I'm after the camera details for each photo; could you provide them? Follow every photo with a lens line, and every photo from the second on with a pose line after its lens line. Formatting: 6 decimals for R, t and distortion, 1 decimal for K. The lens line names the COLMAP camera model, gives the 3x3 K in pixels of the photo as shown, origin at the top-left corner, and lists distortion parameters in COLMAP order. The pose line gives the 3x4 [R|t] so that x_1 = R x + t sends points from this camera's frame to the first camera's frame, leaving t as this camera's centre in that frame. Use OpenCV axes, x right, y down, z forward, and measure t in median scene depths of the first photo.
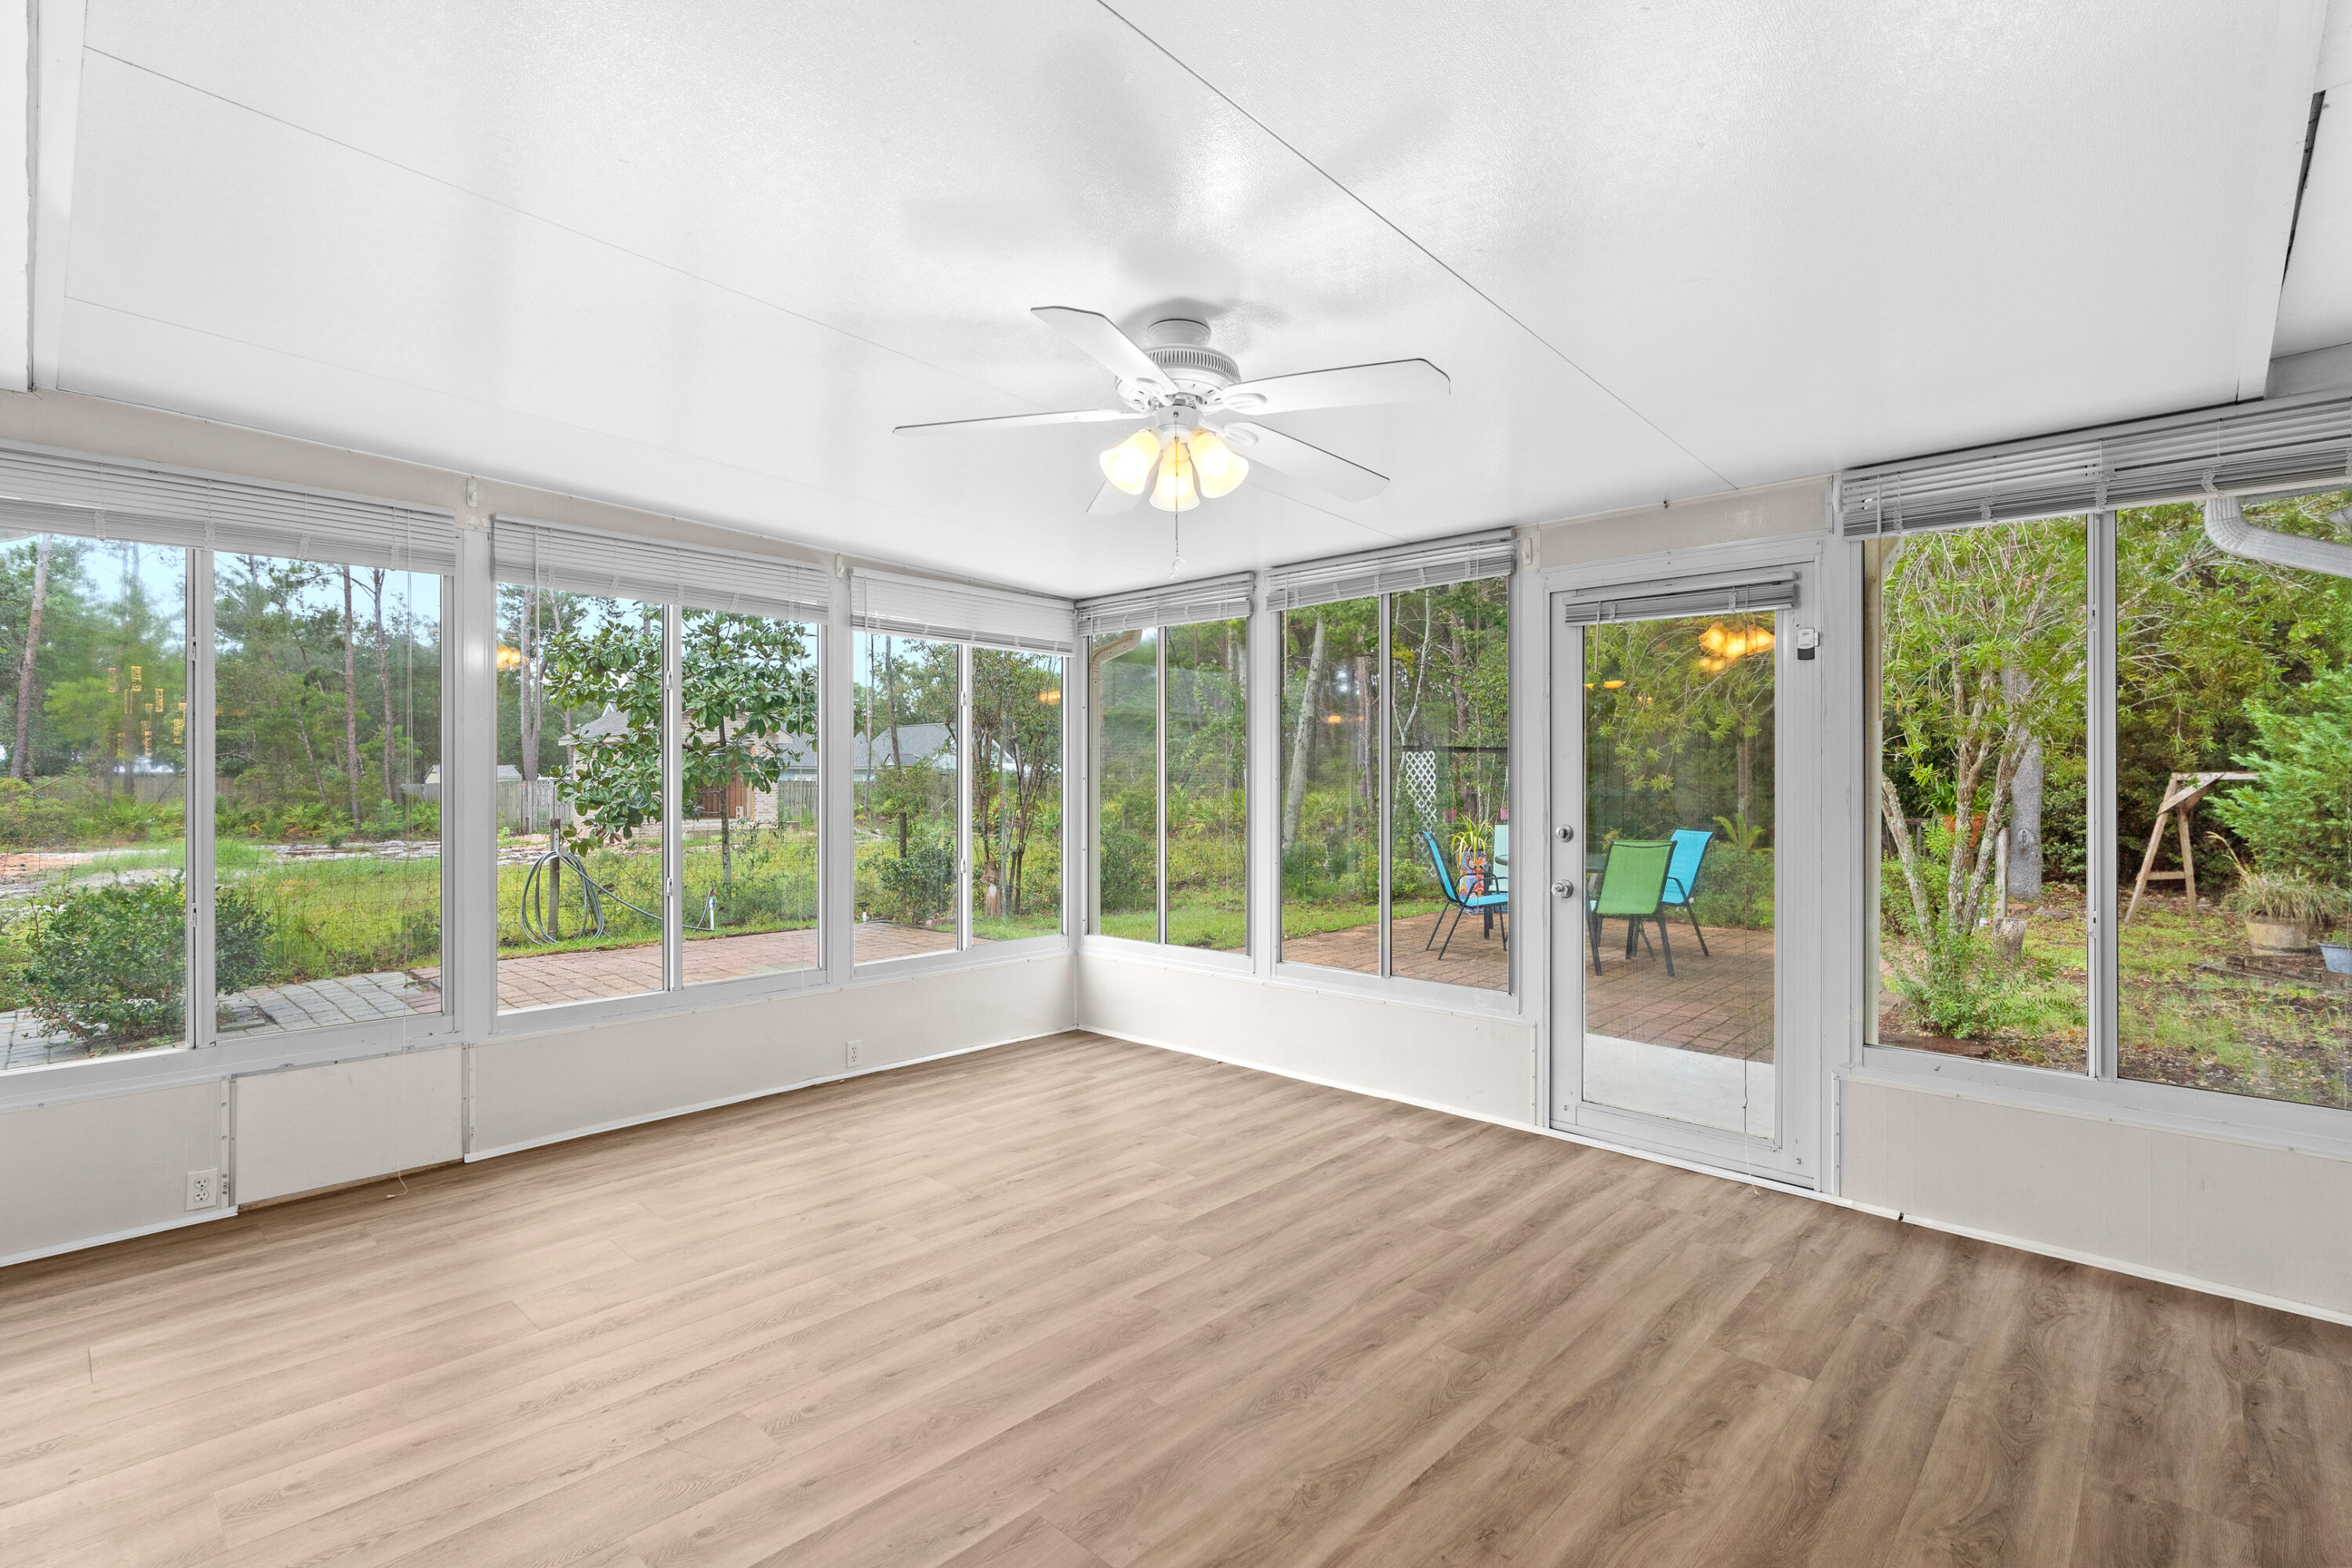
lens RADIAL K [[1086.5, 0, 1171.0], [0, 1086.5, 770.4], [0, 0, 1]] dist [0.006191, 0.000777]
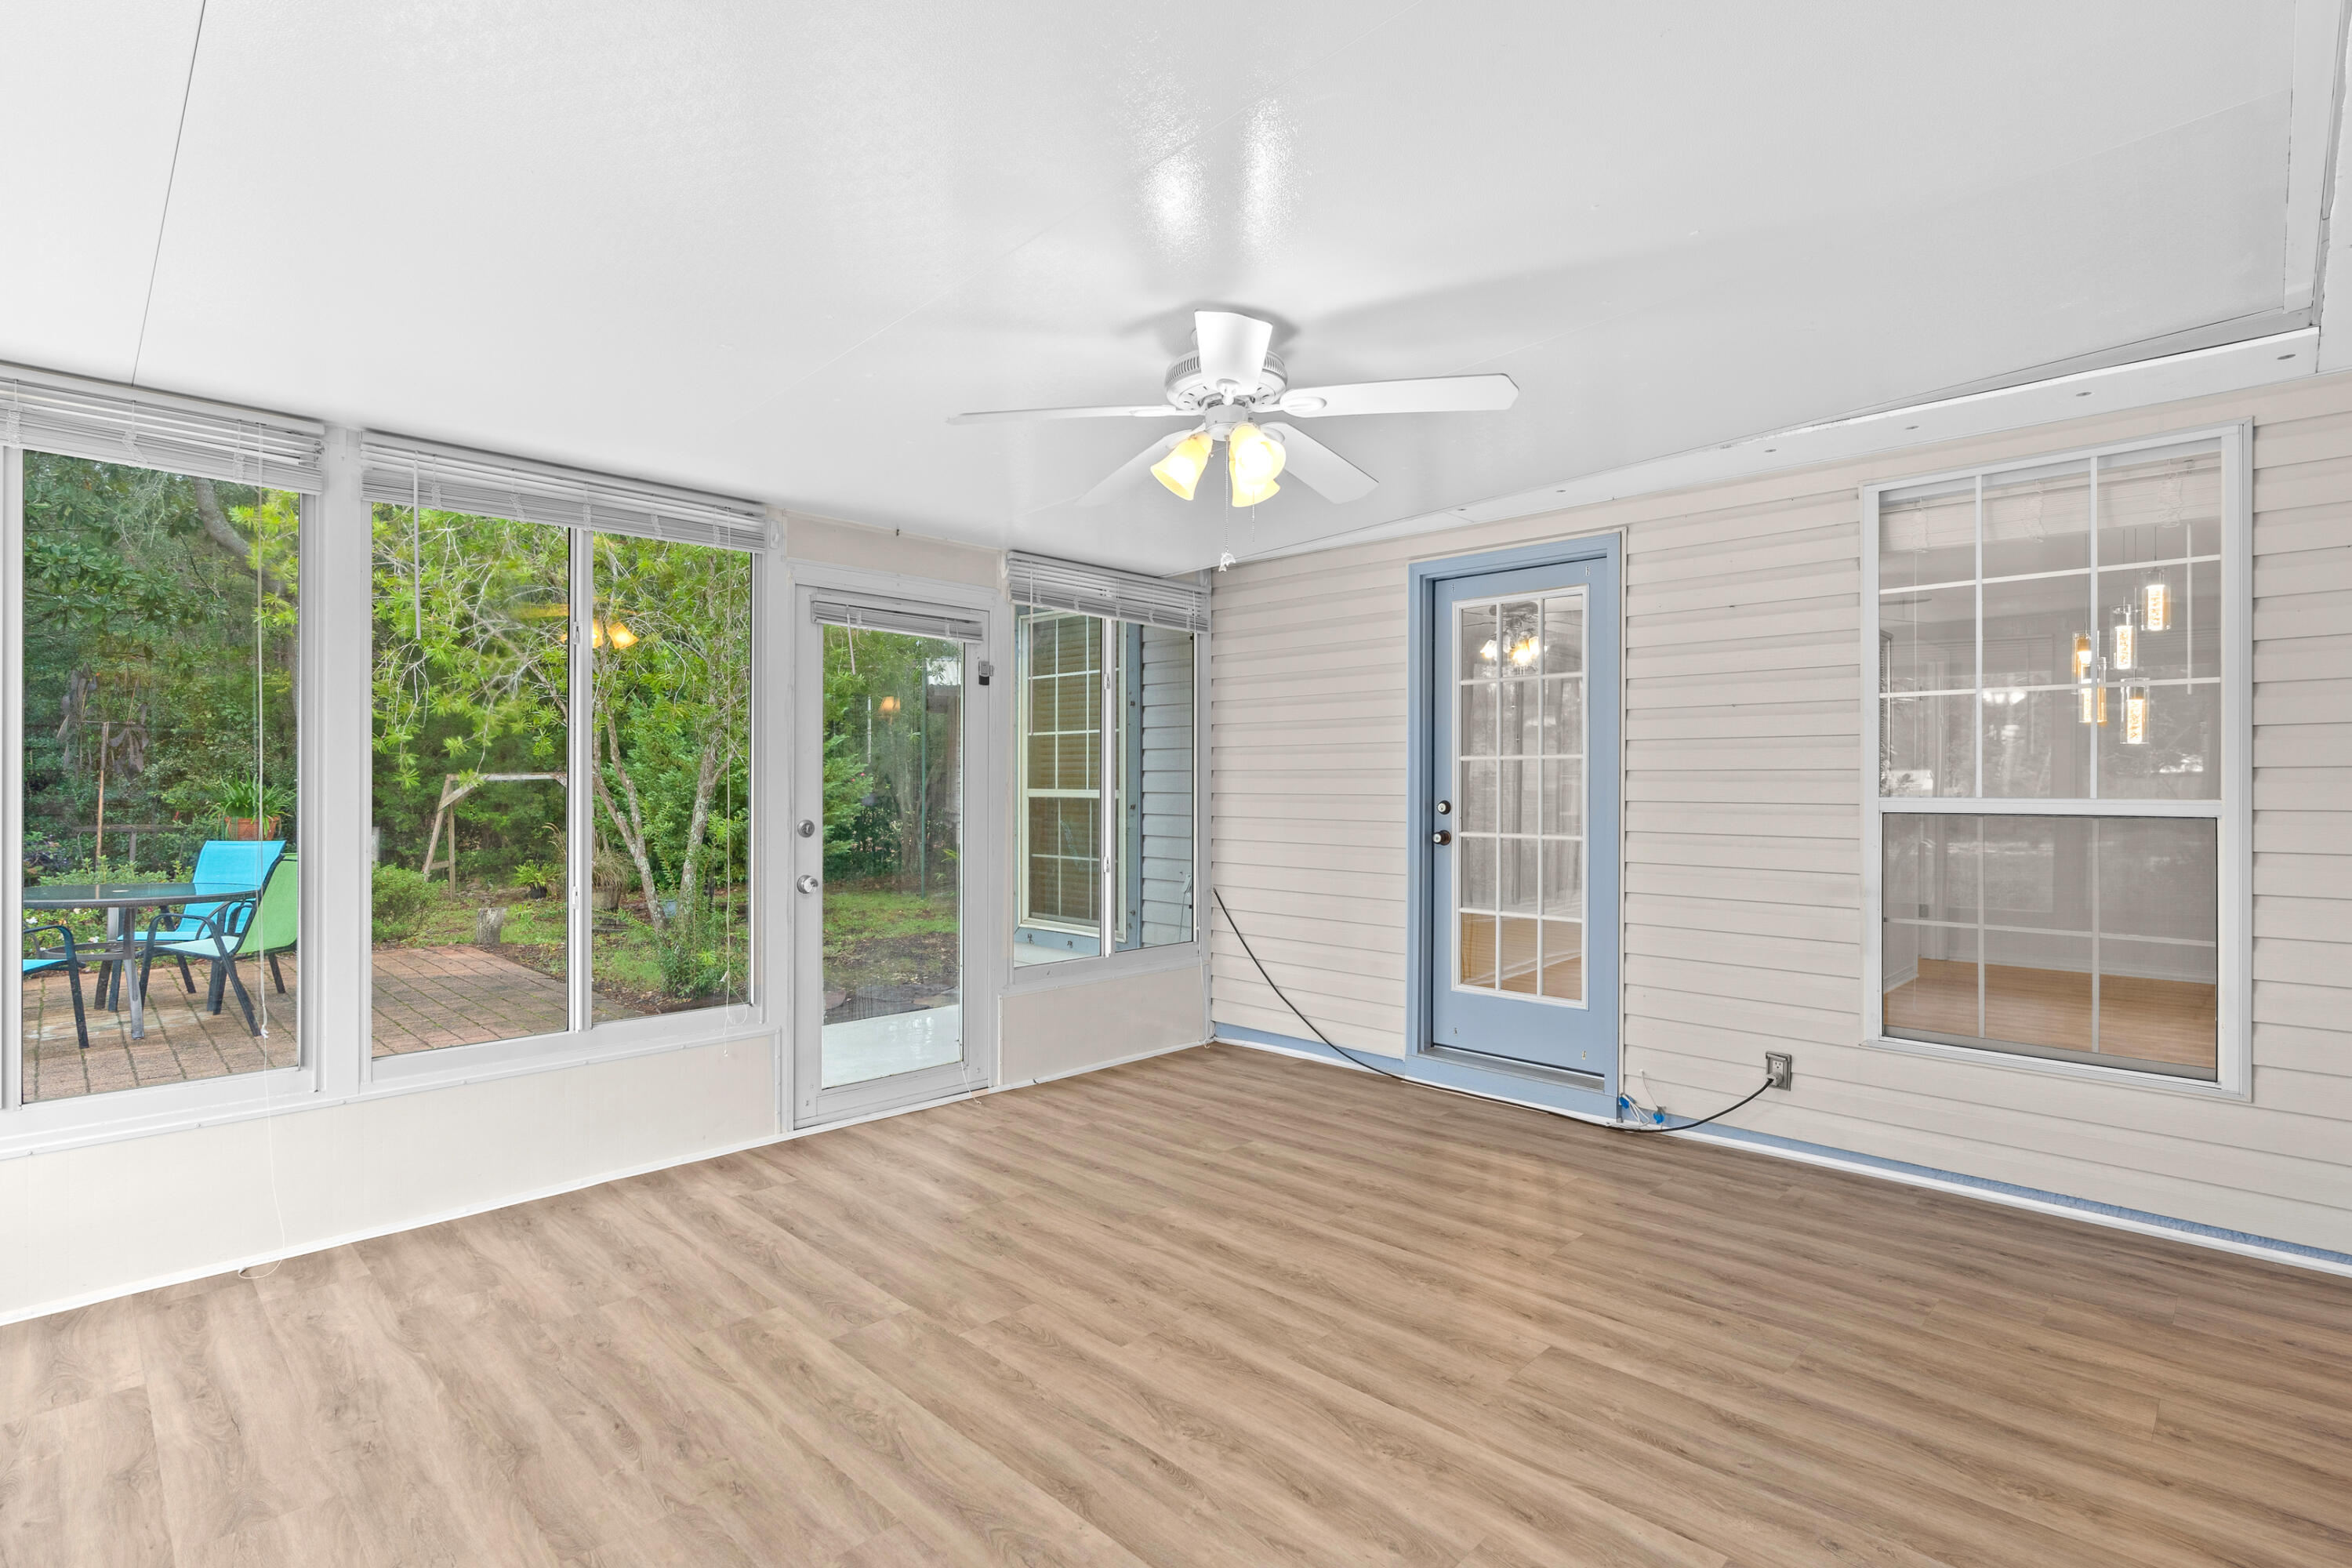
lens RADIAL K [[1121.2, 0, 1157.2], [0, 1121.2, 791.4], [0, 0, 1]] dist [-0.007034, 0.000016]
pose [[0.032572, -0.004154, 0.999461, -0.789743], [-0.013039, 0.999904, 0.004580, 0.017509], [-0.999384, -0.013181, 0.032515, 0.781881]]
